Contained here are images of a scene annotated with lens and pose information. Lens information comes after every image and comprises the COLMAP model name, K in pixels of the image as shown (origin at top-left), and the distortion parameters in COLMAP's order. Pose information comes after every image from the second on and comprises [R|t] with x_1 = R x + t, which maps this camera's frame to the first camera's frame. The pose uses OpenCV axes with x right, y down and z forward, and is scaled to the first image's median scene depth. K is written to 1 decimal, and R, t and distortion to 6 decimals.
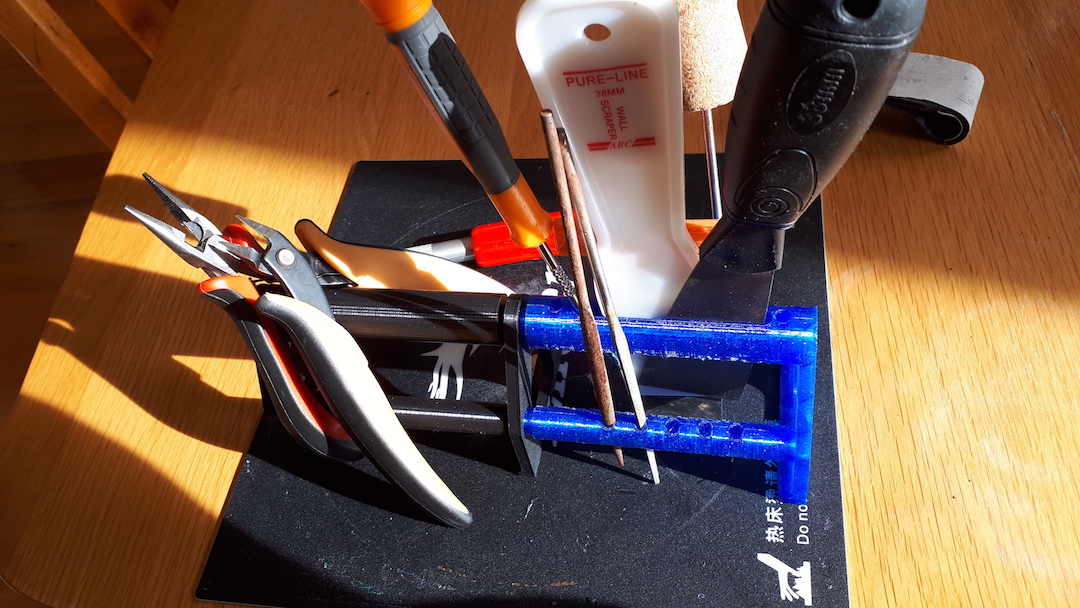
lens RADIAL K [[865.4, 0, 540.0], [0, 865.4, 304.0], [0, 0, 1]] dist [0.098753, -0.225740]
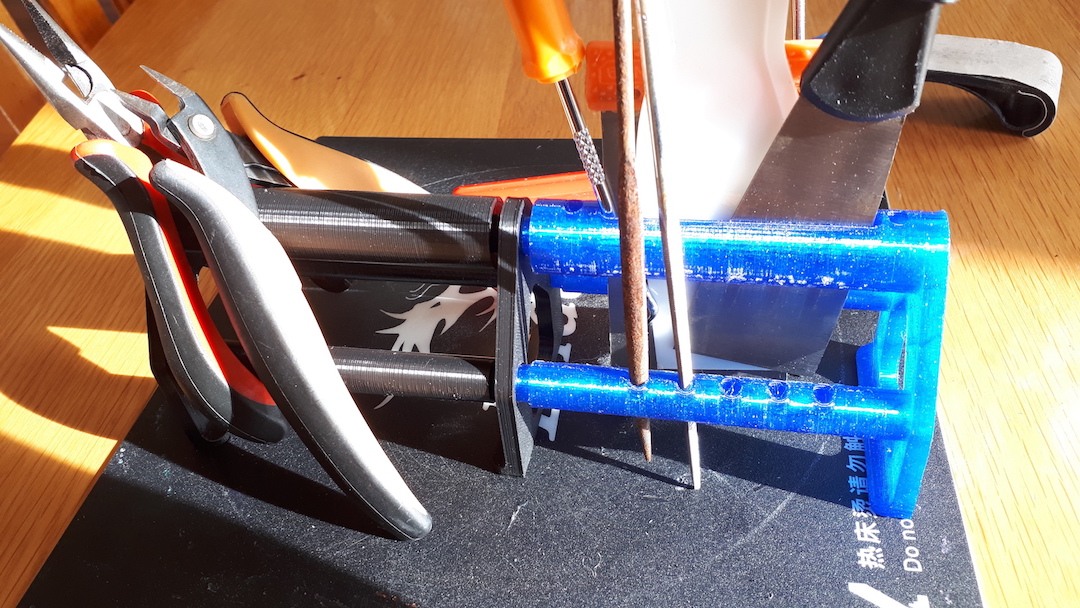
lens RADIAL K [[877.3, 0, 544.3], [0, 877.3, 304.8], [0, 0, 1]] dist [0.004502, -0.004035]
pose [[0.997150, 0.062380, 0.042431, -0.028825], [-0.053886, 0.982532, -0.178119, 0.193019], [-0.052801, 0.175325, 0.983094, 0.278788]]
